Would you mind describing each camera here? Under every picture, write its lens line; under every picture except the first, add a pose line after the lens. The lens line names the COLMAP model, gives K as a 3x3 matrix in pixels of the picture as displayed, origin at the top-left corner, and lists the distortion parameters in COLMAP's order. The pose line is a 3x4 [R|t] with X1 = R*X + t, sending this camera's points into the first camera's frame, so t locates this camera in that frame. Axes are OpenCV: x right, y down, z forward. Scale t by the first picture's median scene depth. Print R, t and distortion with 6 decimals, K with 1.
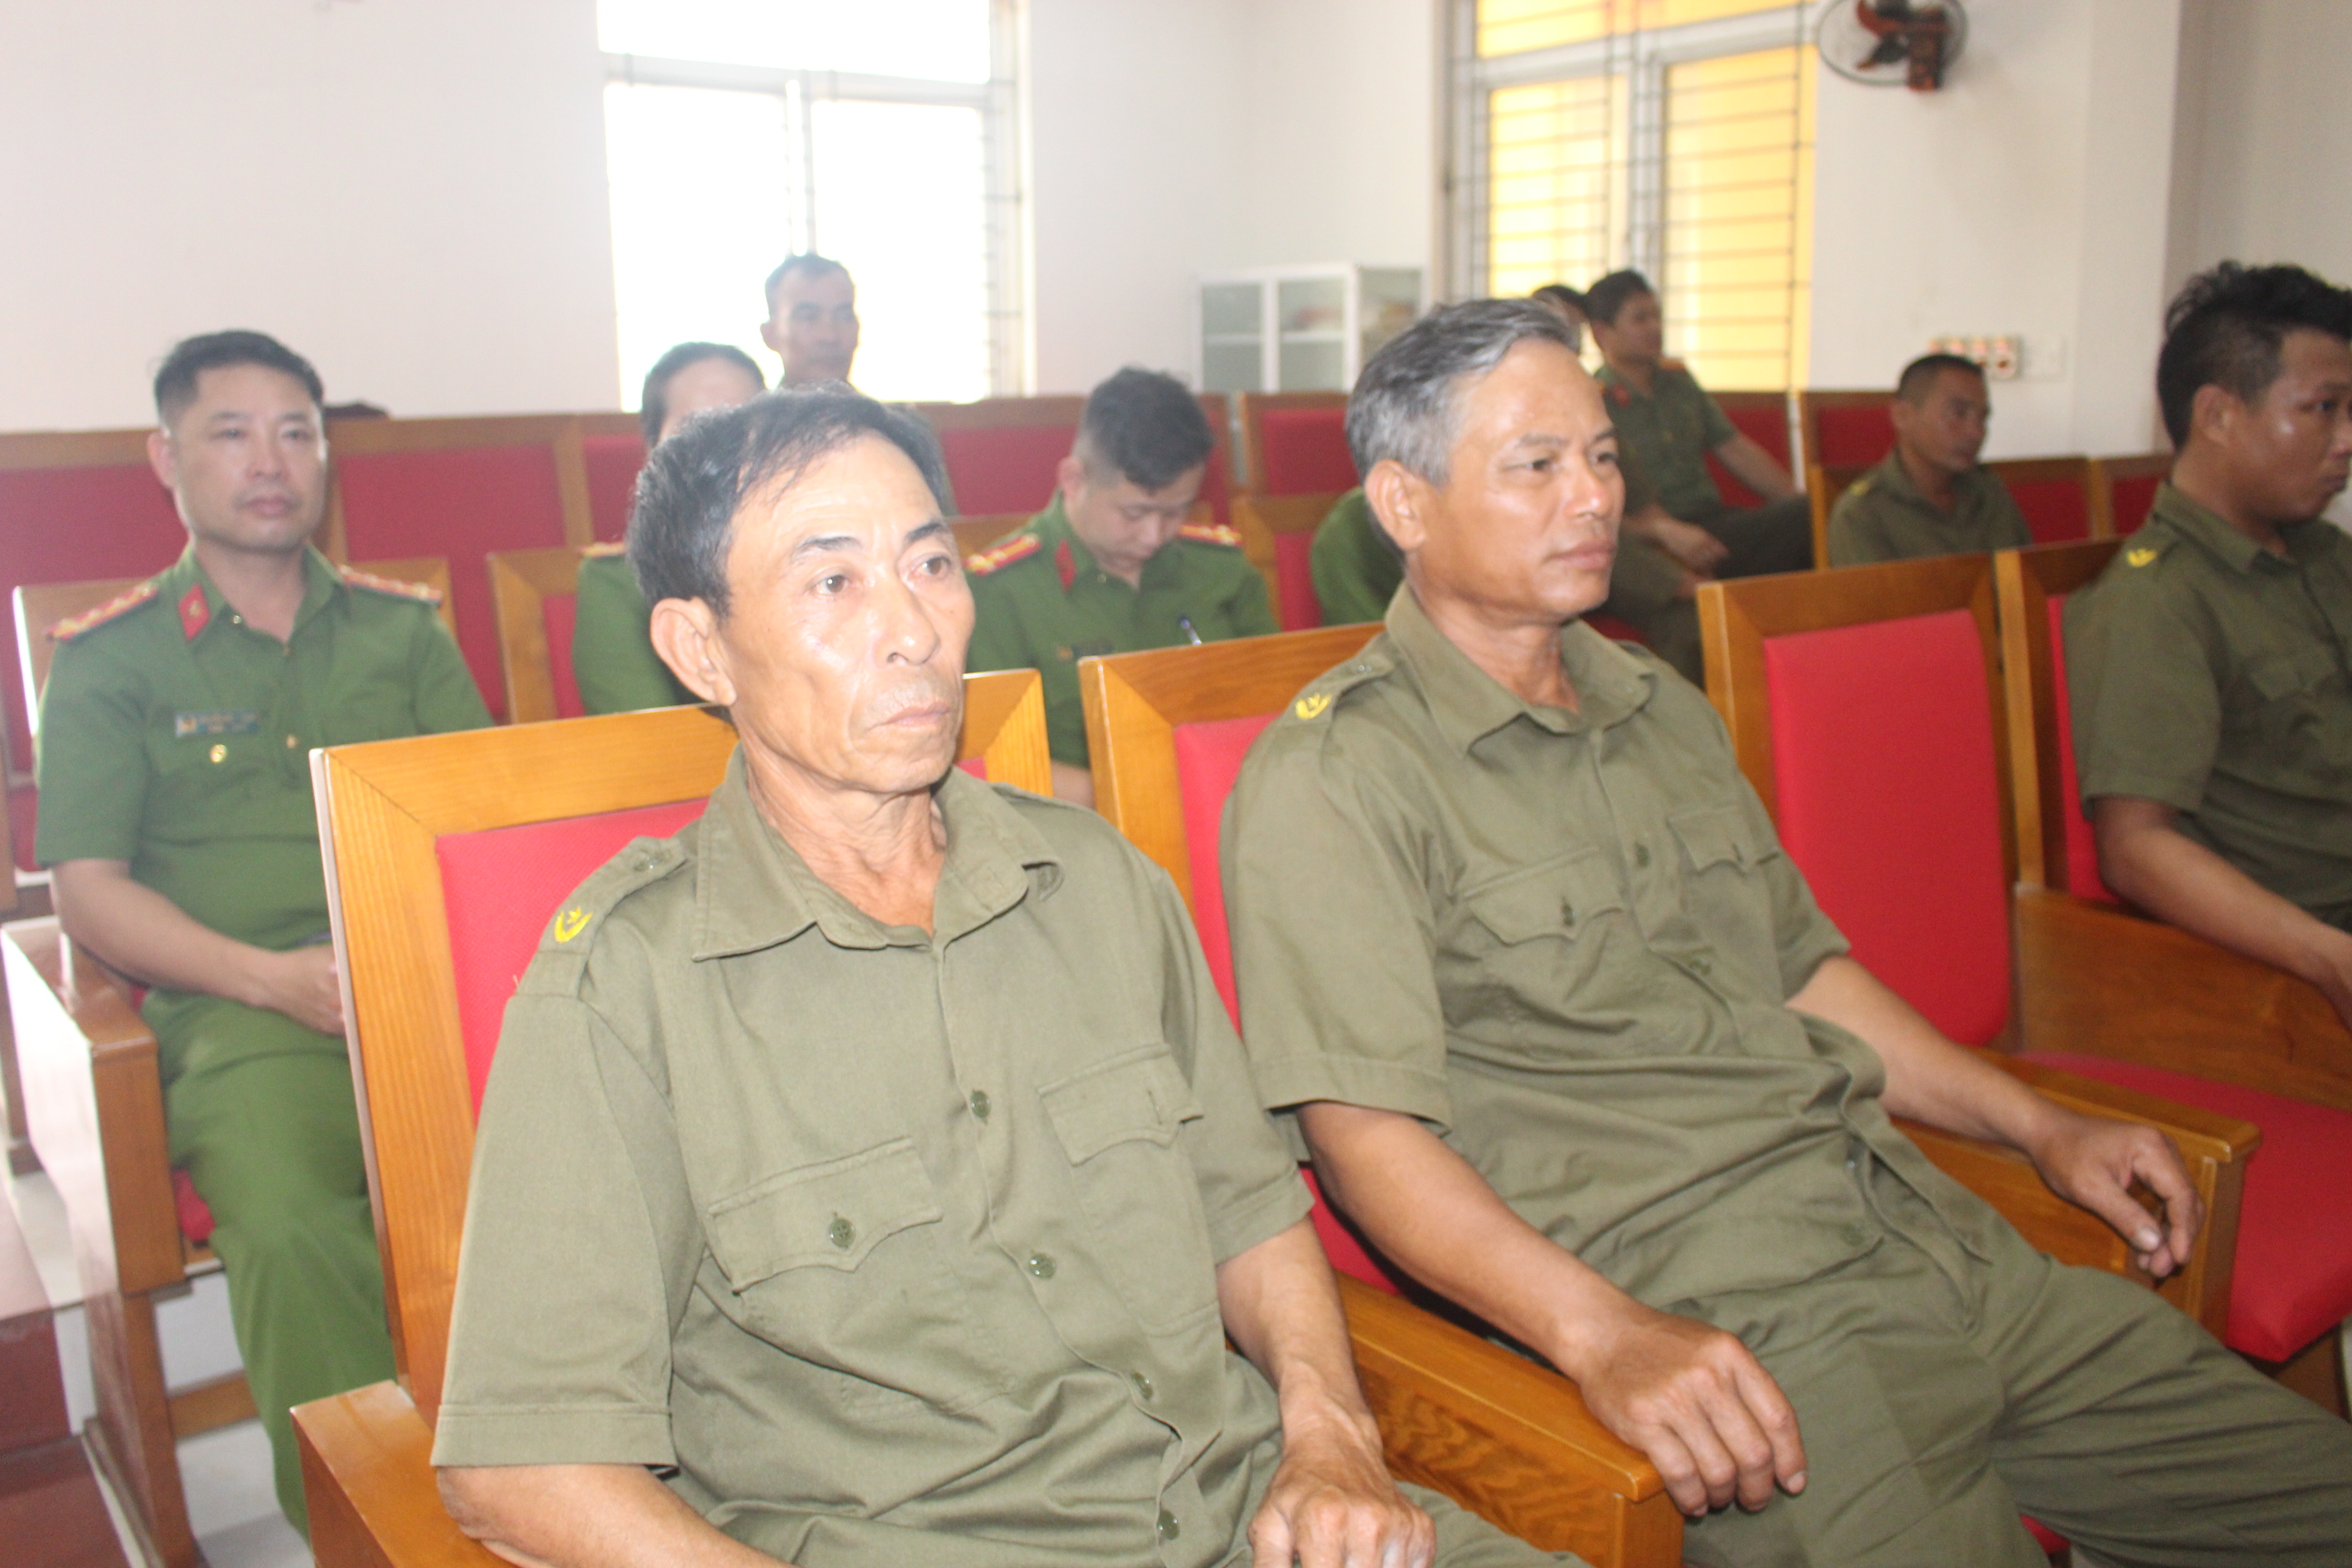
lens RADIAL K [[2087.2, 0, 1179.8], [0, 2087.2, 781.2], [0, 0, 1]] dist [-0.151048, 0.139682]
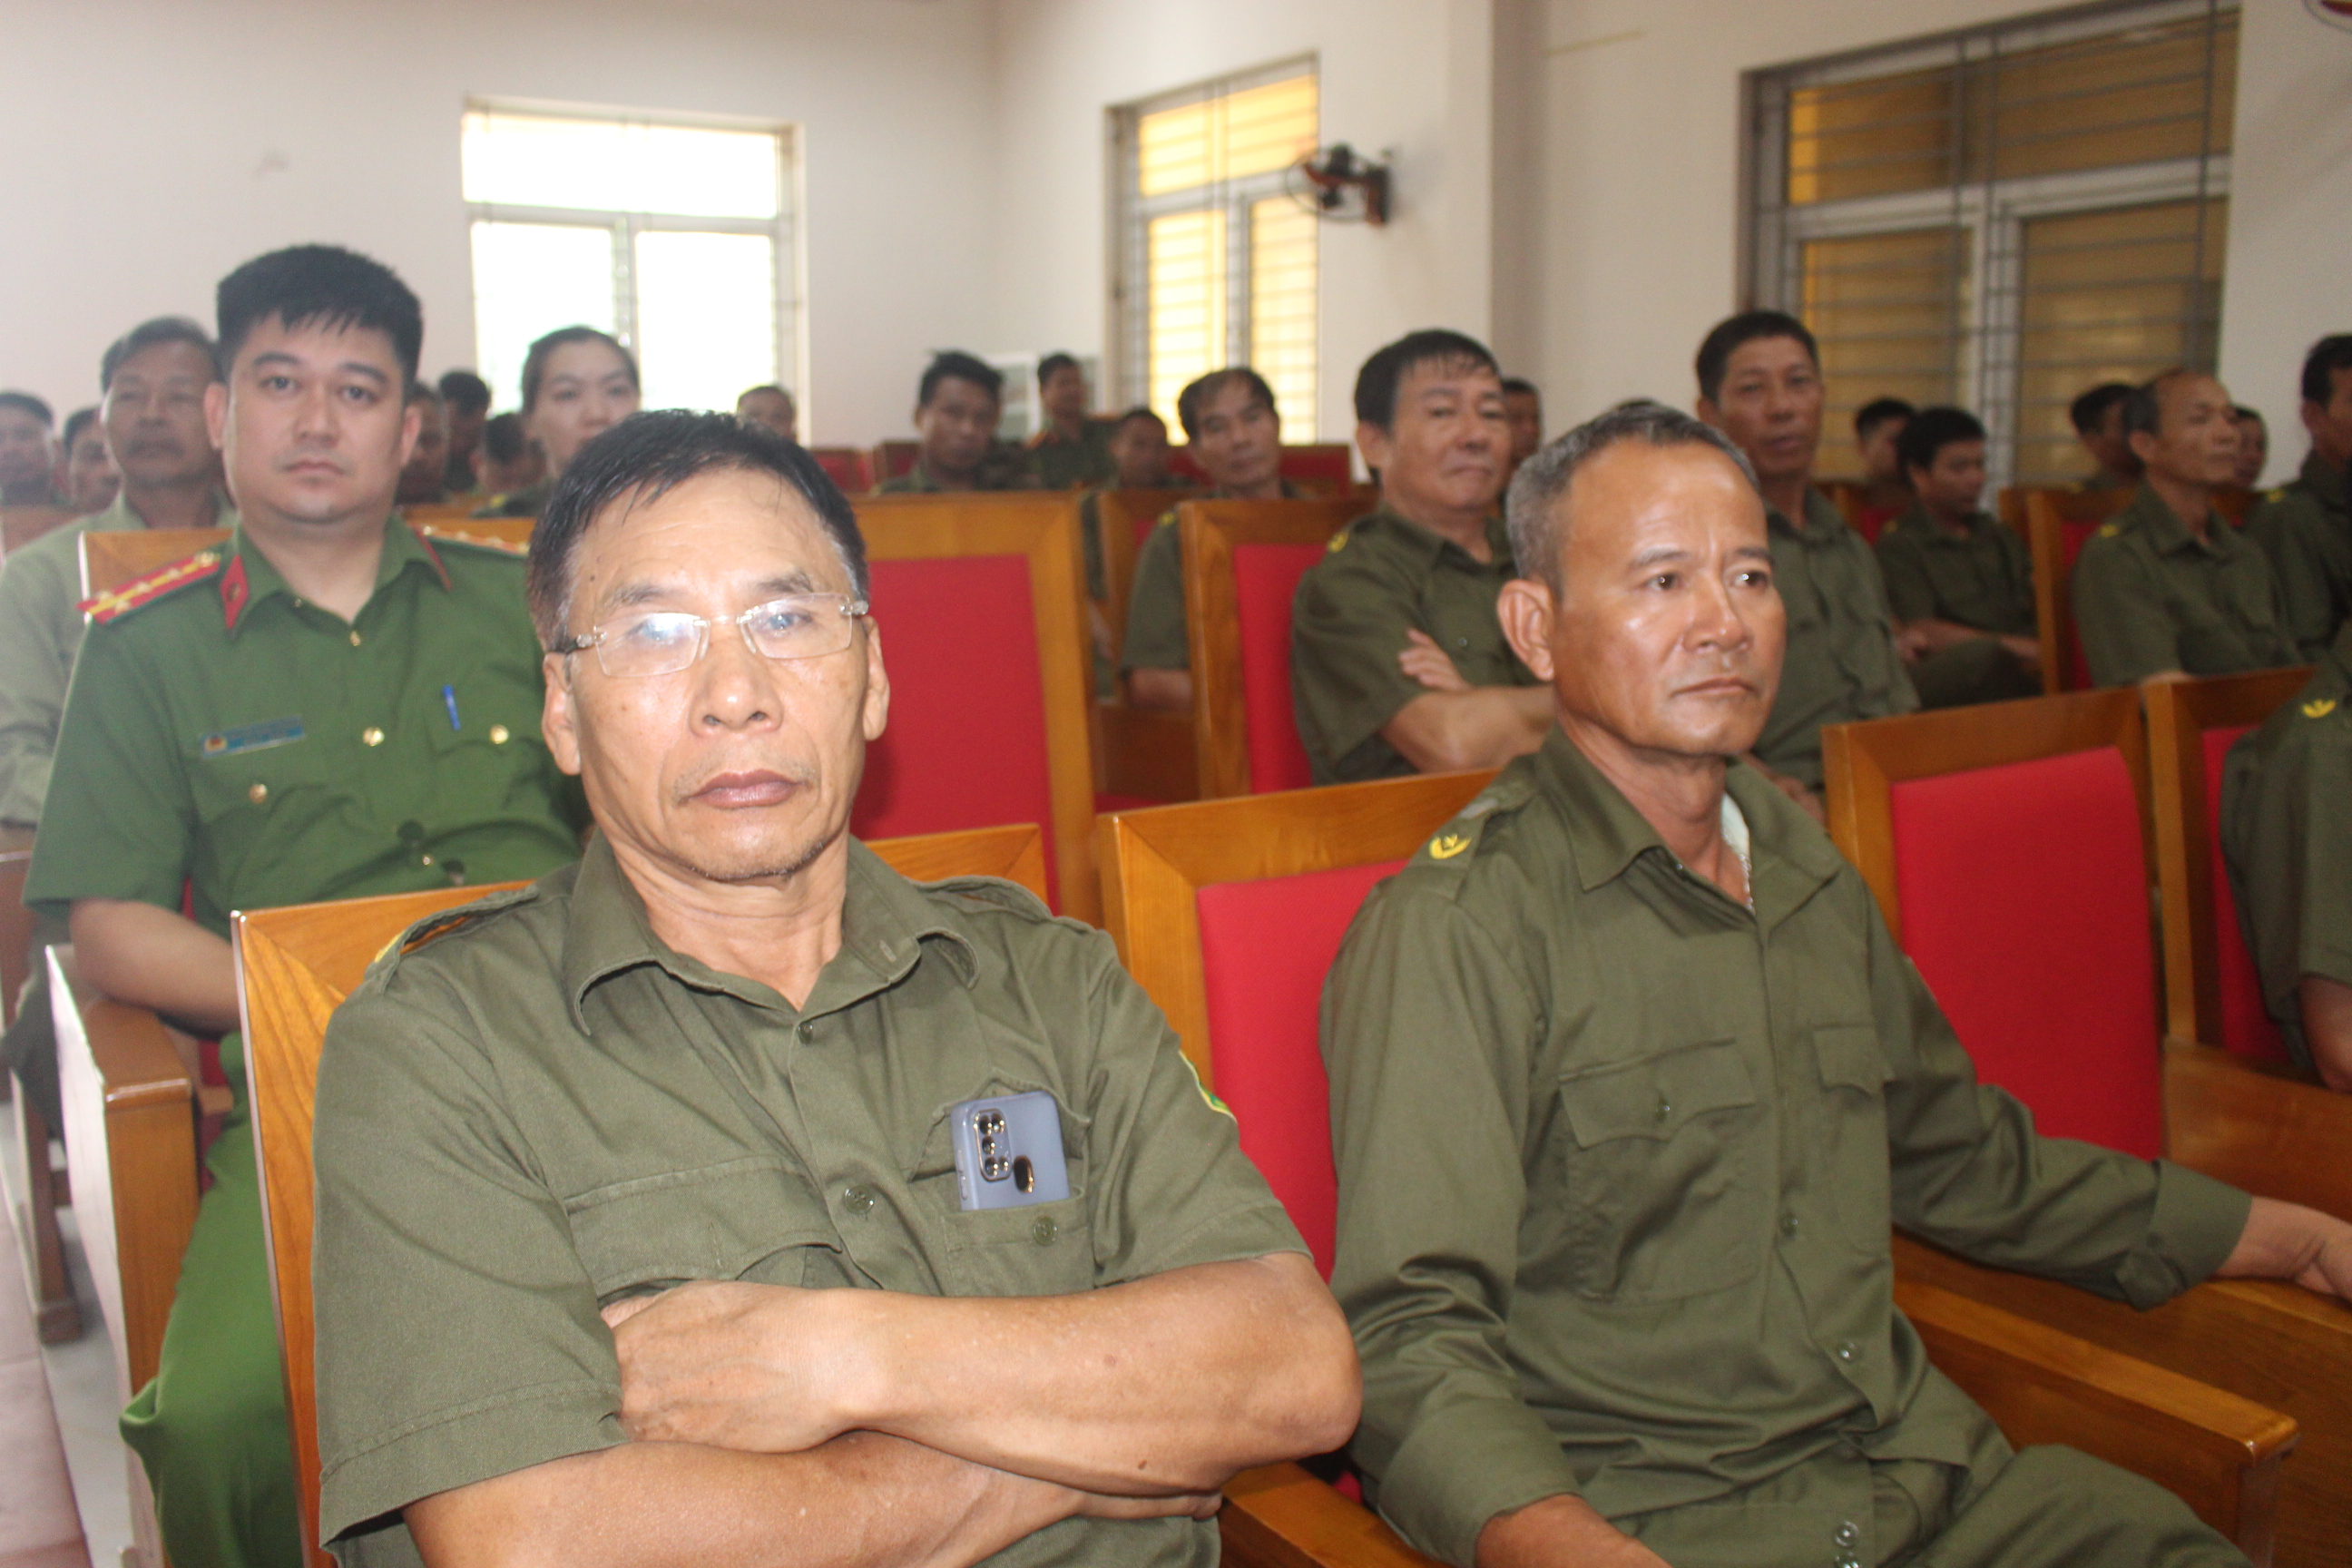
lens RADIAL K [[2087.2, 0, 1159.3], [0, 2087.2, 781.8], [0, 0, 1]] dist [-0.151048, 0.139682]
pose [[0.998014, 0.017392, -0.060537, 0.265654], [-0.019821, 0.999013, -0.039760, 0.078397], [0.059786, 0.040881, 0.997374, -0.322657]]
